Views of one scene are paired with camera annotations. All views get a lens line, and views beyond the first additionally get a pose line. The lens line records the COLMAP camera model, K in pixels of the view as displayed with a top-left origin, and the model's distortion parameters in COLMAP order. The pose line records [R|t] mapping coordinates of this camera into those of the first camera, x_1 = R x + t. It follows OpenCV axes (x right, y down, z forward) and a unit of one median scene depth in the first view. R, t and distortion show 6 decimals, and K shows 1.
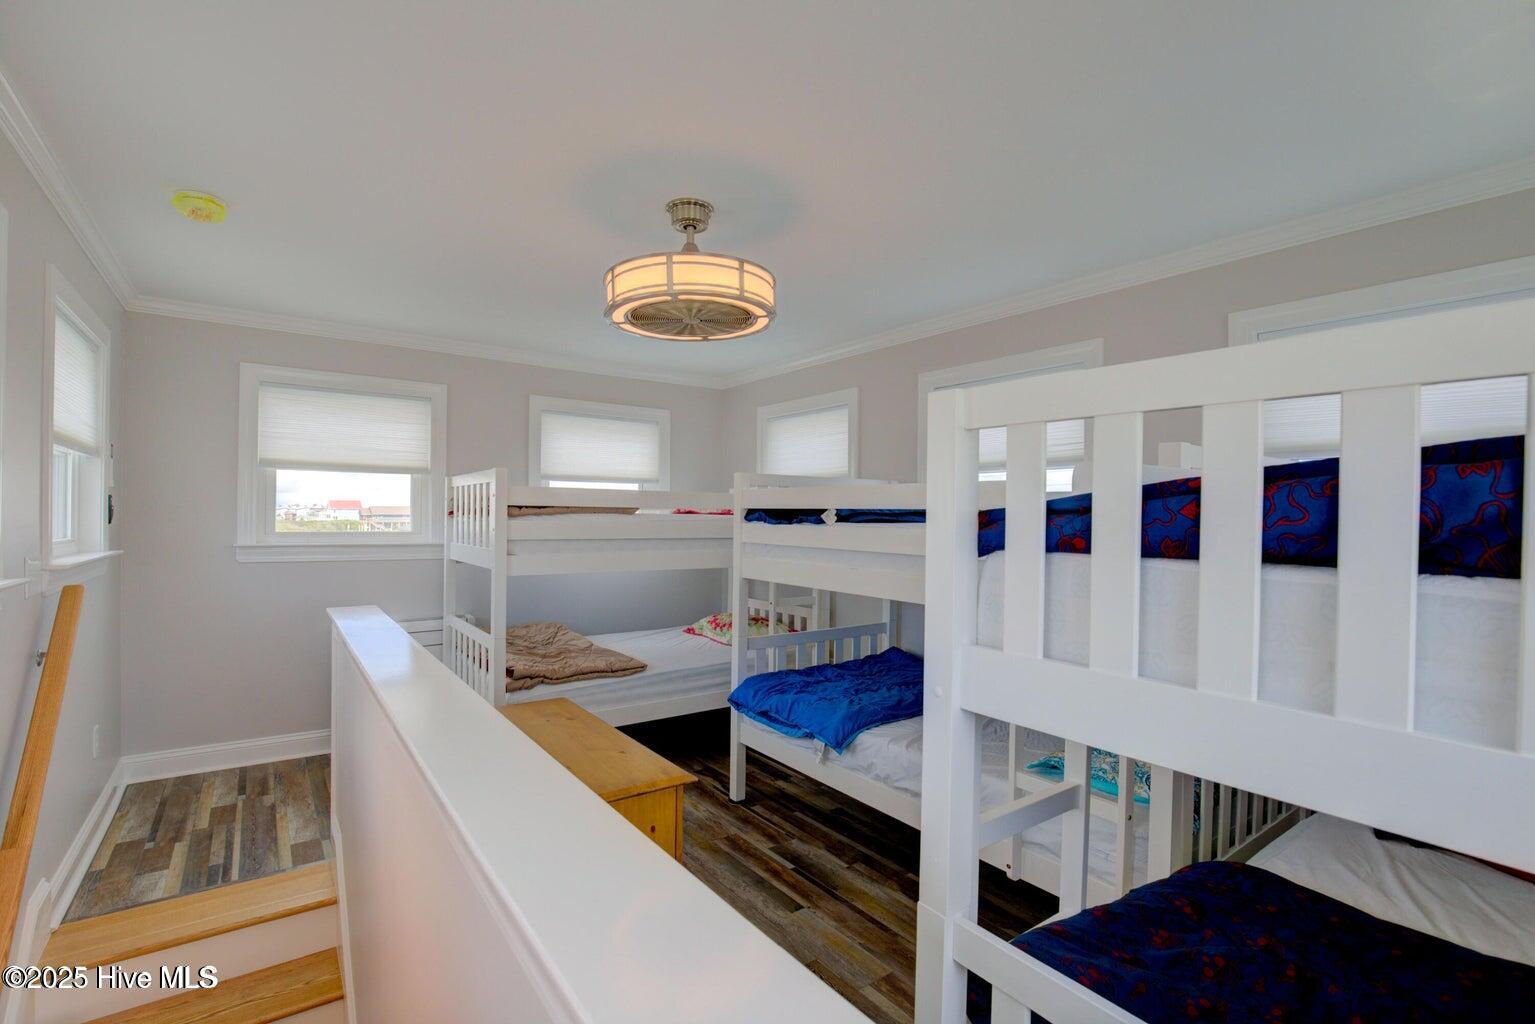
lens RADIAL K [[699.9, 0, 767.6], [0, 699.9, 514.4], [0, 0, 1]] dist [-0.039373, 0.007734]
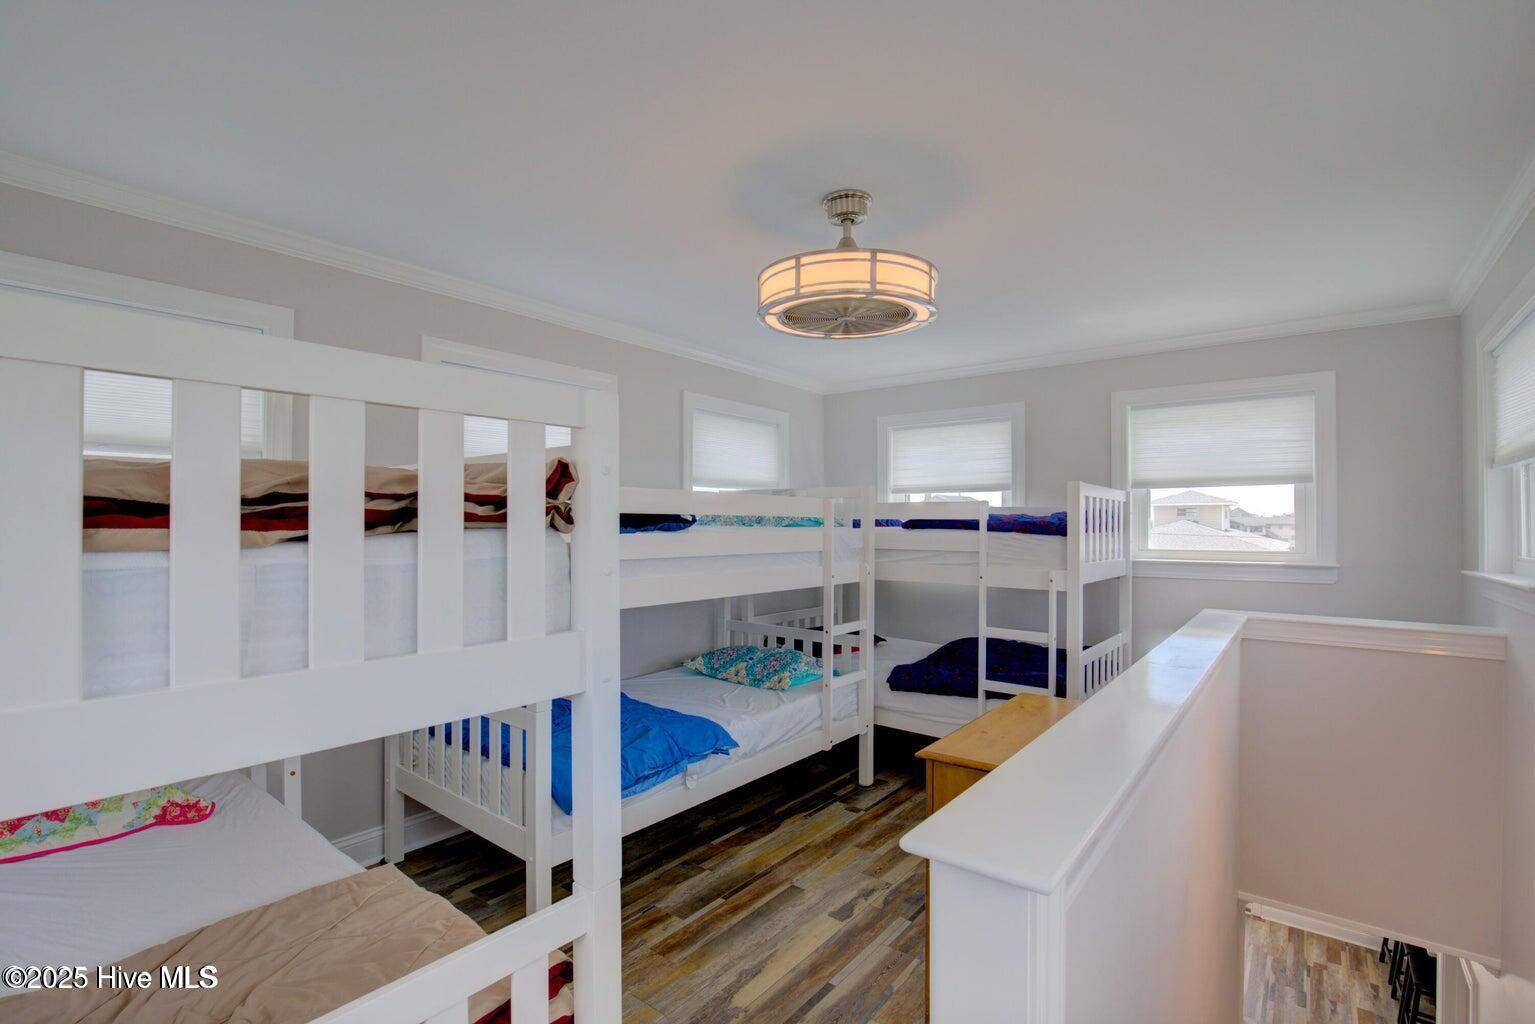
lens RADIAL K [[699.9, 0, 767.6], [0, 699.9, 514.4], [0, 0, 1]] dist [-0.039373, 0.007734]
pose [[-0.259882, -0.007632, 0.965610, -0.937856], [-0.010326, 0.999934, 0.005124, -0.016983], [-0.965585, -0.008639, -0.259944, 1.268370]]
